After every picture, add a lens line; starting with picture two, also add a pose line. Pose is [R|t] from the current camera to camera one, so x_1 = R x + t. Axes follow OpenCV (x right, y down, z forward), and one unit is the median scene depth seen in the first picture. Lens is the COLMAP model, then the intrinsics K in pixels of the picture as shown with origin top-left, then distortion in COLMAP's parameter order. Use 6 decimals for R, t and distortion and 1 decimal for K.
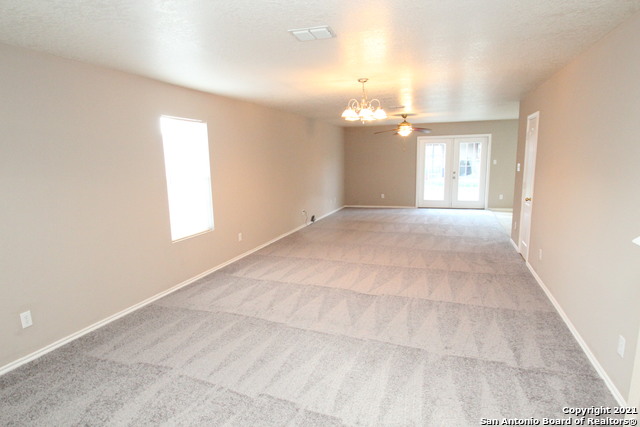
lens RADIAL K [[381.4, 0, 320.7], [0, 381.4, 212.6], [0, 0, 1]] dist [-0.024794, 0.000132]
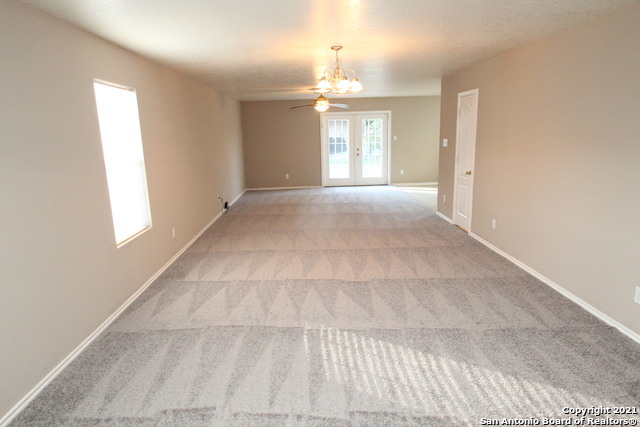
lens RADIAL K [[402.2, 0, 319.6], [0, 402.2, 215.4], [0, 0, 1]] dist [-0.027497, -0.000845]
pose [[0.938000, -0.076255, 0.338145, -0.237642], [0.058354, 0.996318, 0.062809, -0.012468], [-0.341689, -0.039183, 0.938996, 0.091347]]
